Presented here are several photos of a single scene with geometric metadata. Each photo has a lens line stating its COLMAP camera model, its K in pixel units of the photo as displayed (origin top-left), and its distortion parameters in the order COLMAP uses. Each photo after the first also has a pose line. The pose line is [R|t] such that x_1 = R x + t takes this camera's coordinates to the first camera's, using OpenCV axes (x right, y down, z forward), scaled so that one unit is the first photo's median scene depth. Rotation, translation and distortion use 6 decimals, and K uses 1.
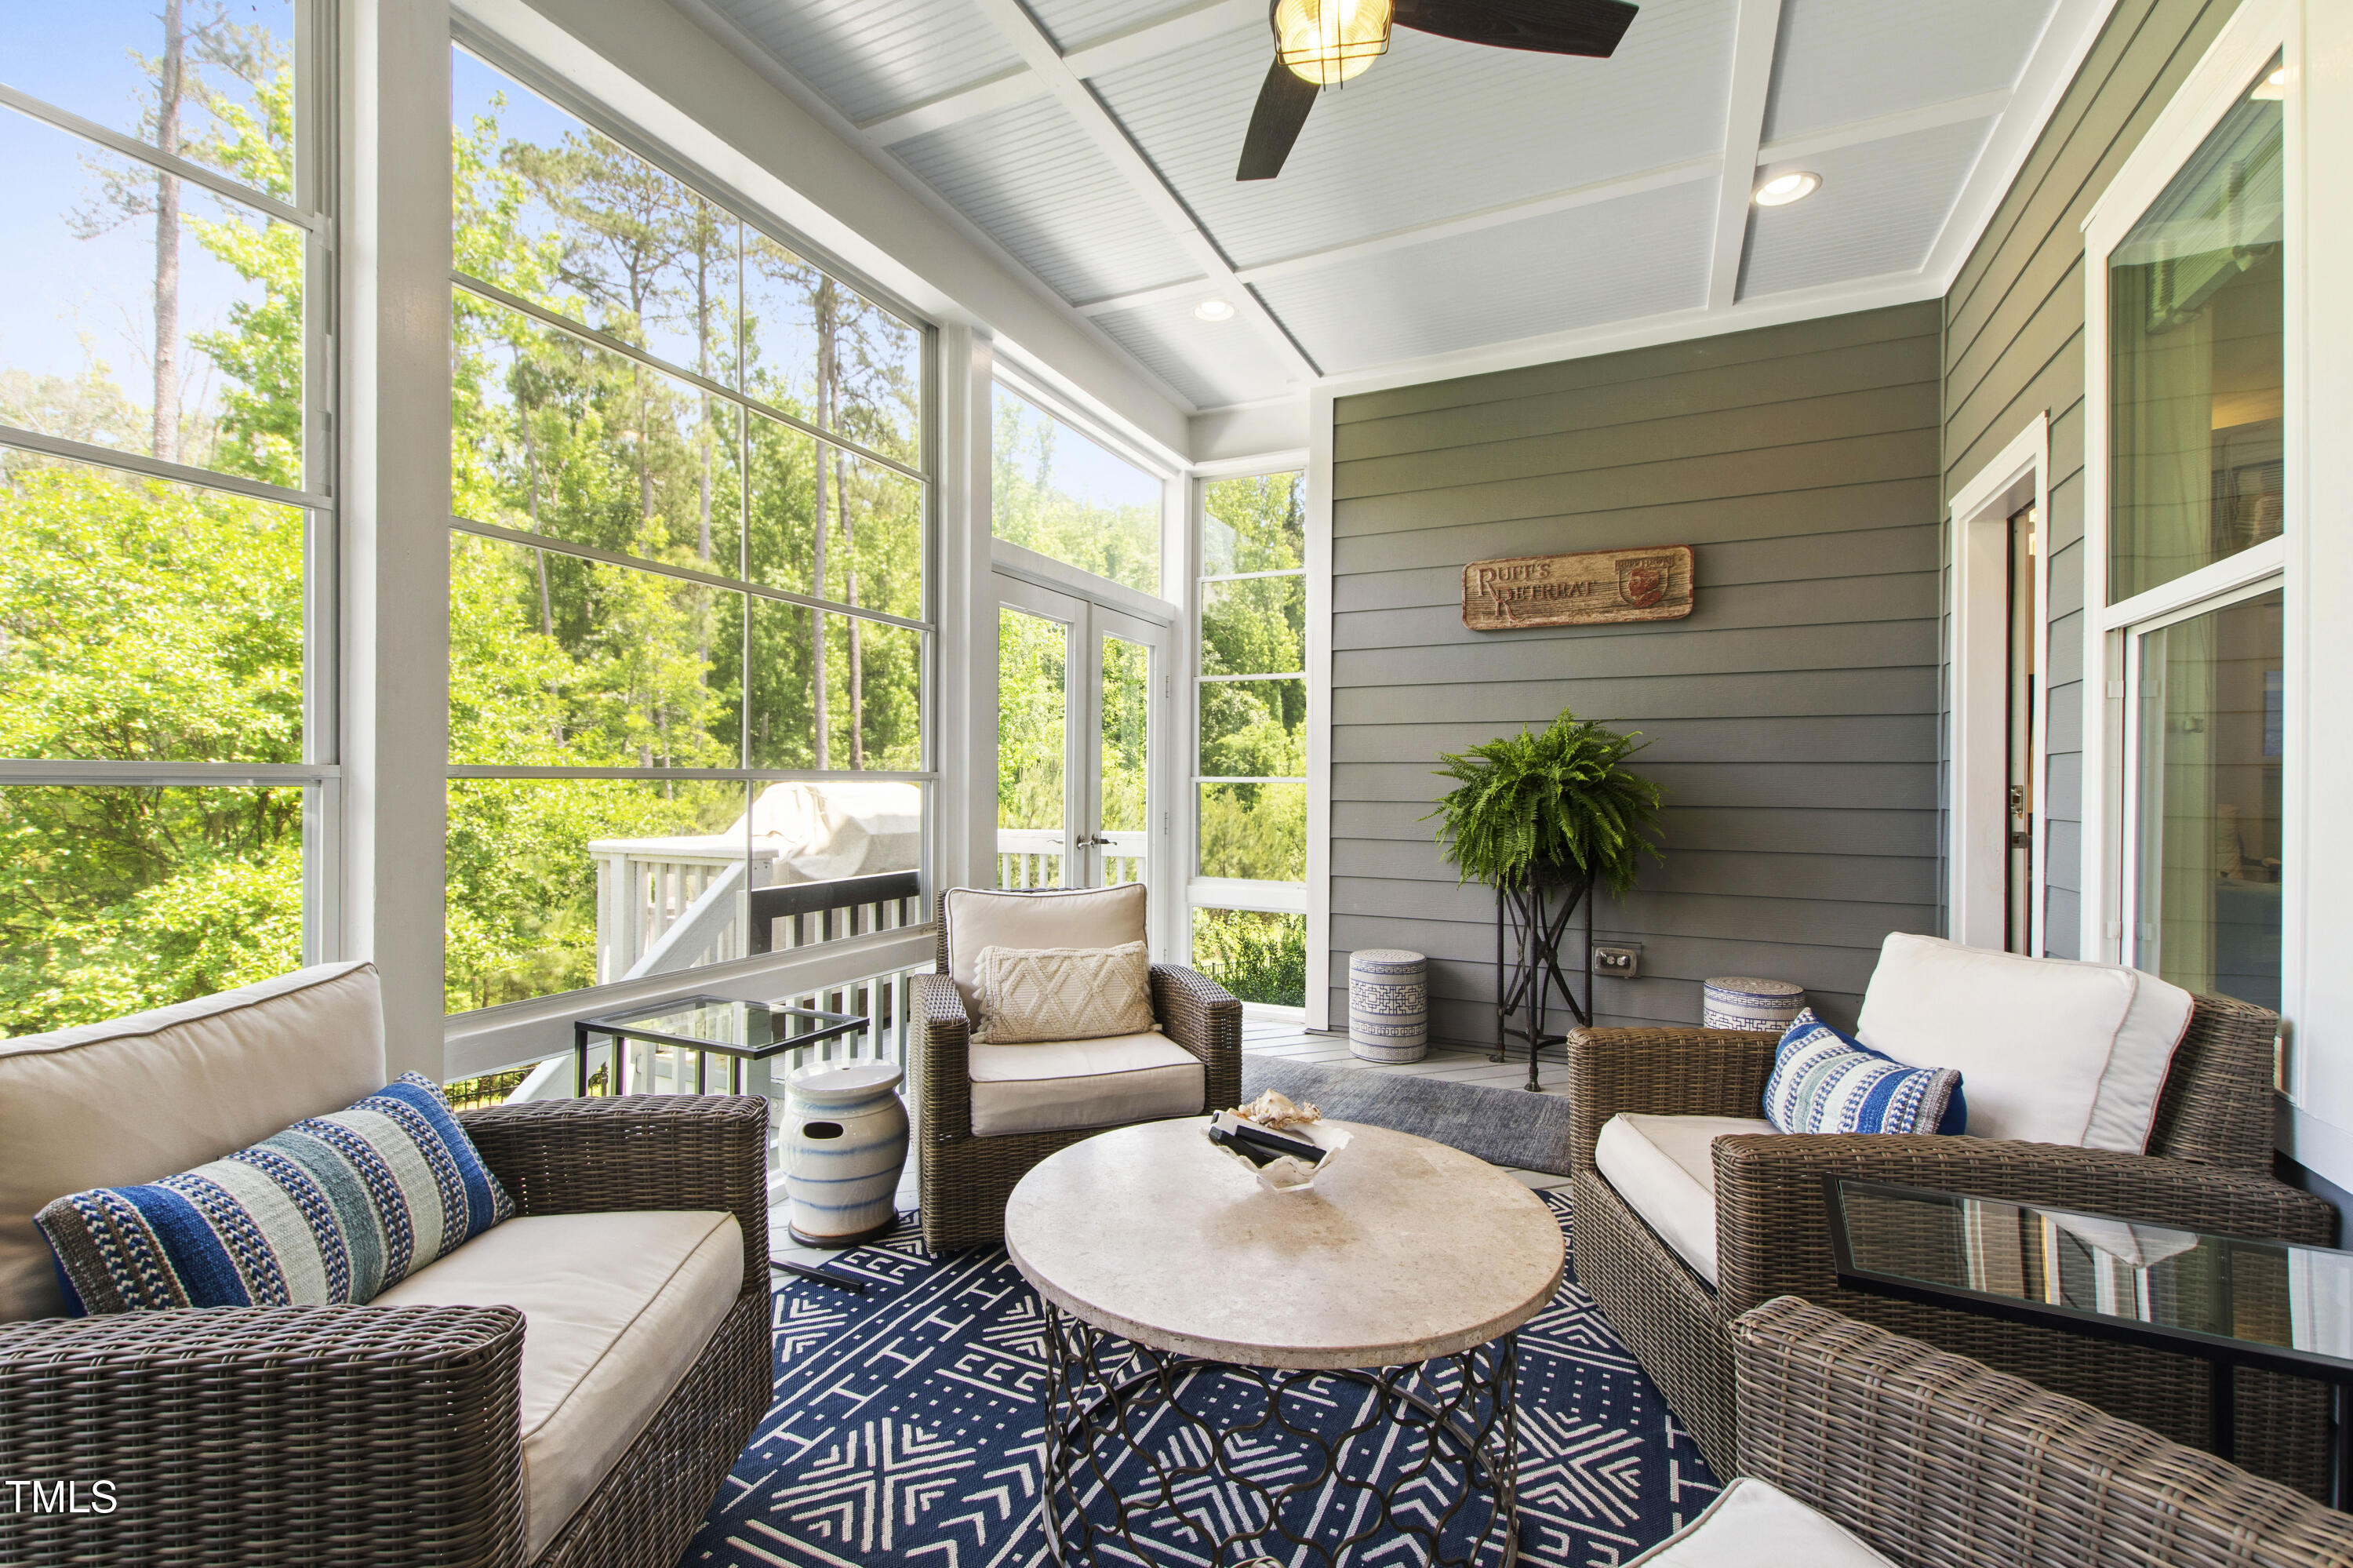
lens RADIAL K [[1023.4, 0, 1172.4], [0, 1023.4, 771.8], [0, 0, 1]] dist [-0.000349, -0.000419]
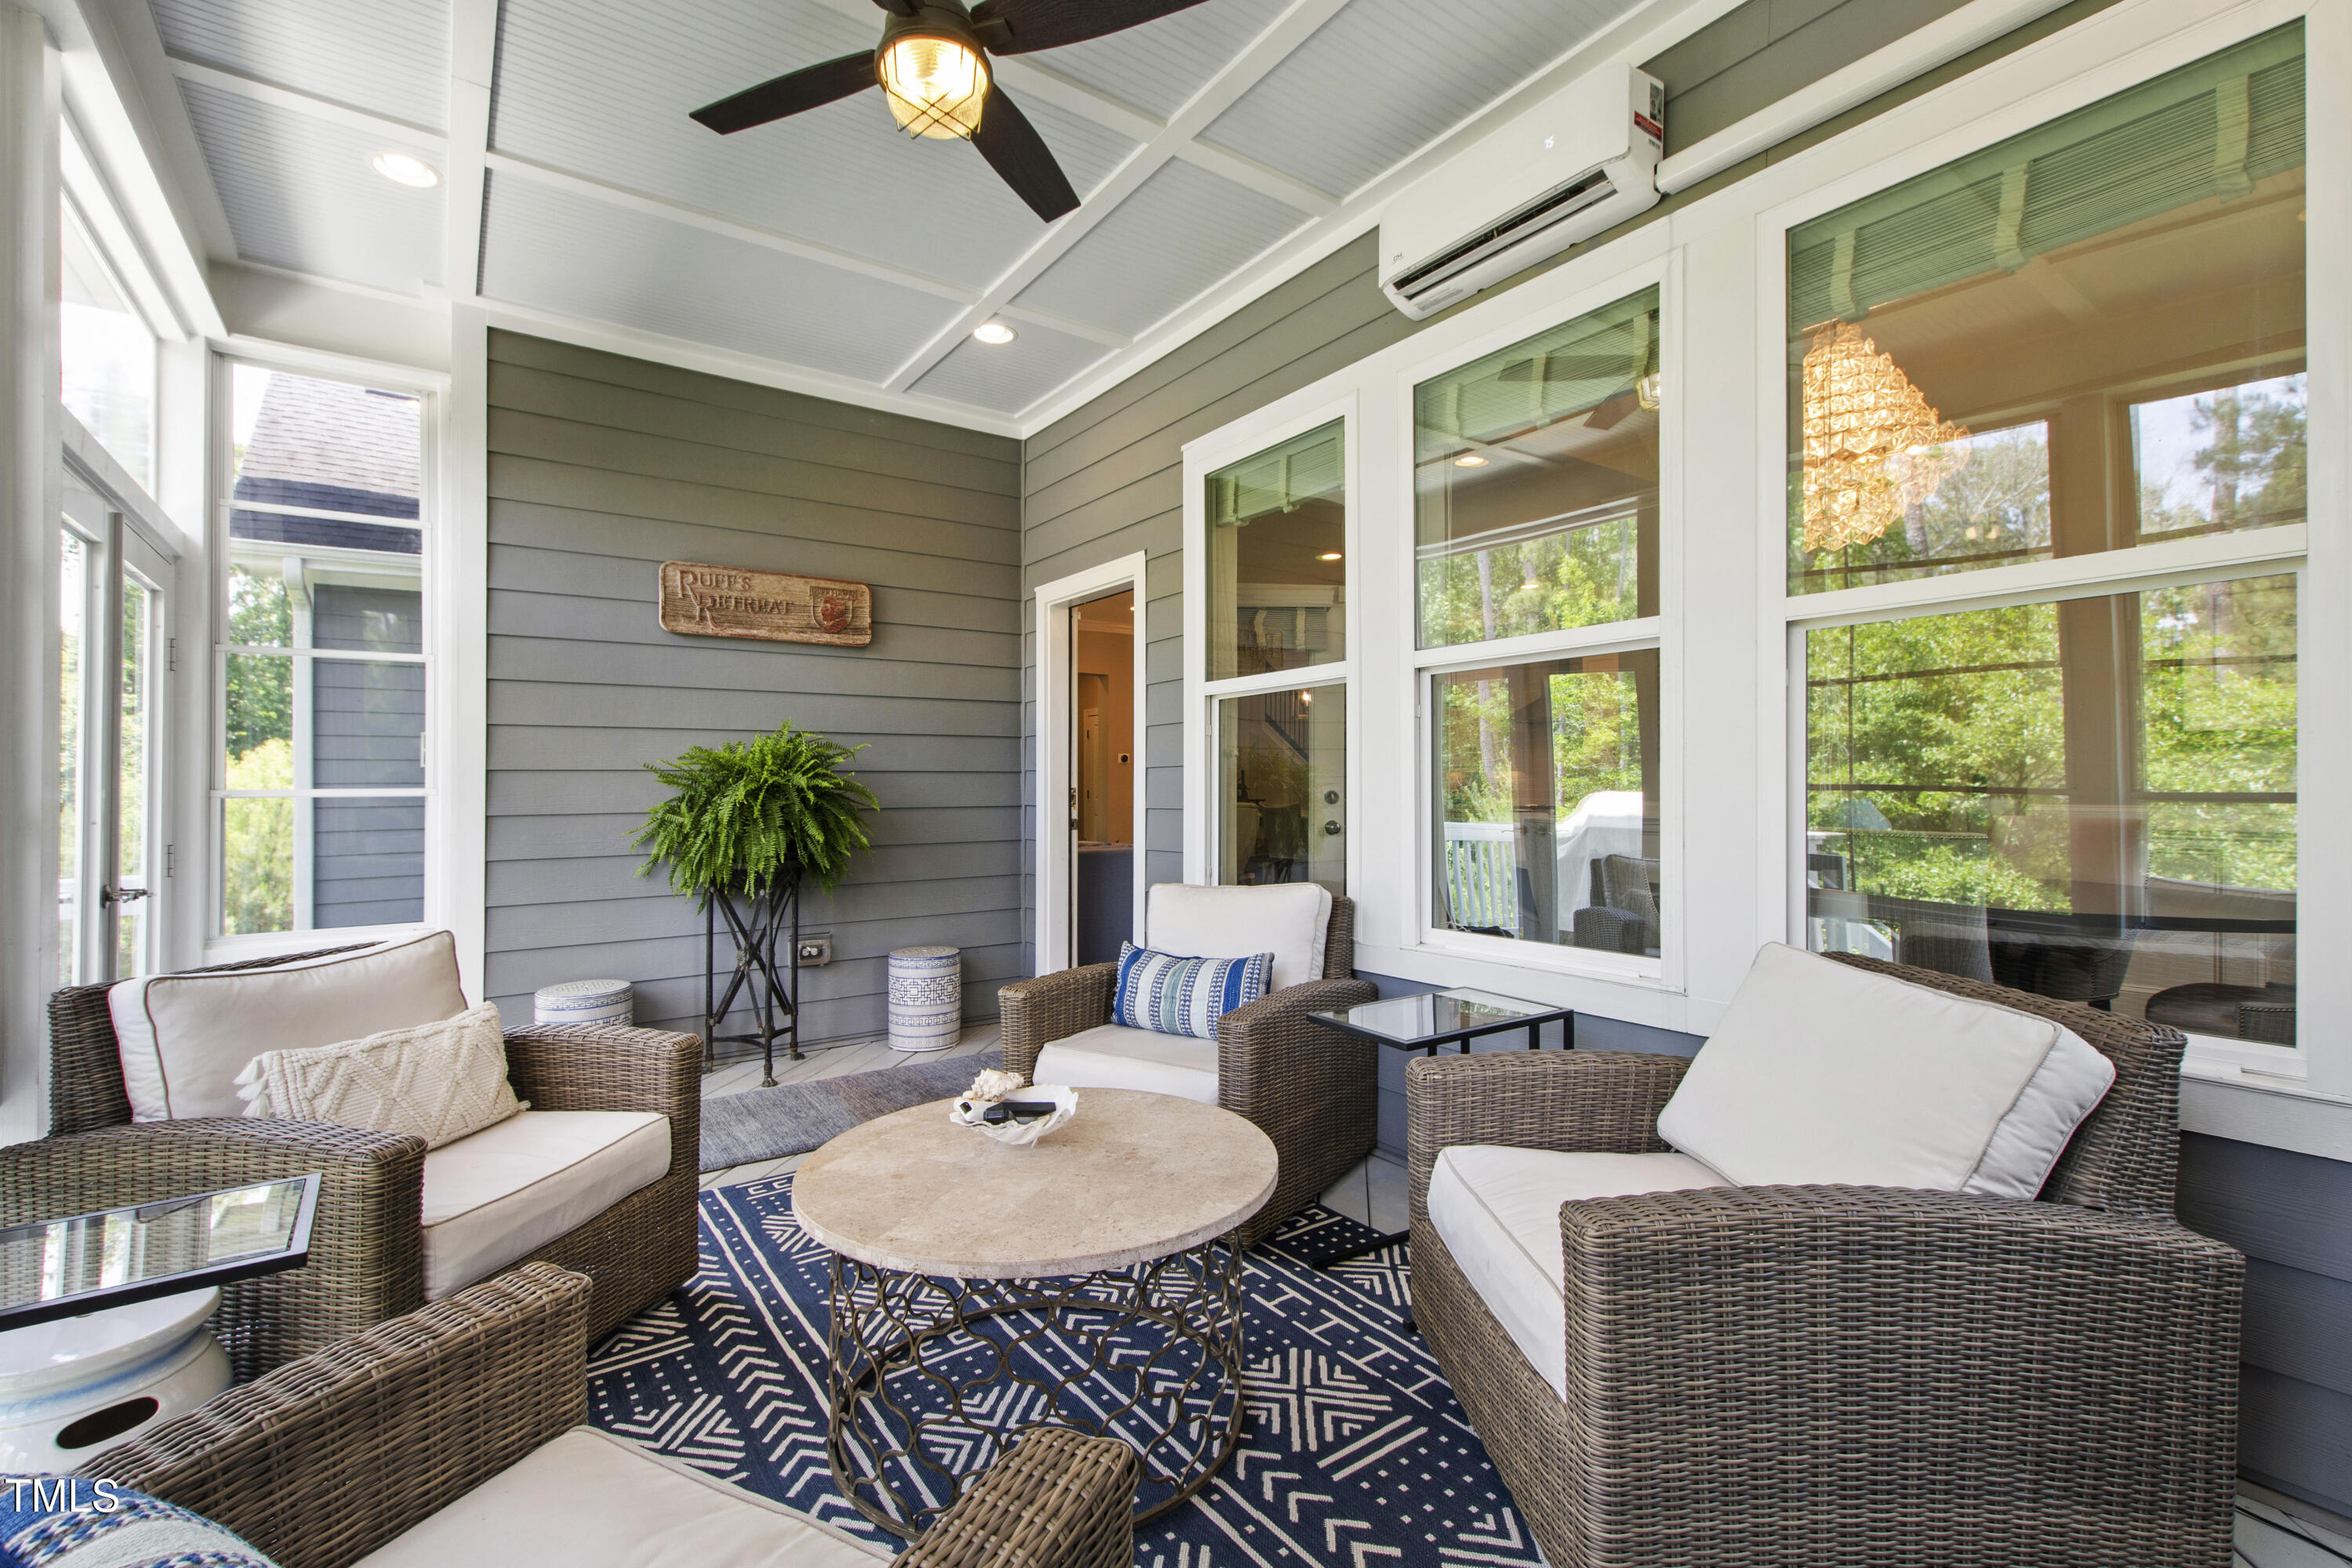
lens RADIAL K [[1022.9, 0, 1177.8], [0, 1022.9, 786.9], [0, 0, 1]] dist [-0.000349, -0.000419]
pose [[0.474678, -0.010005, 0.880103, -0.354587], [0.003057, 0.999948, 0.009719, -0.001682], [-0.880154, -0.001923, 0.474684, 0.138989]]
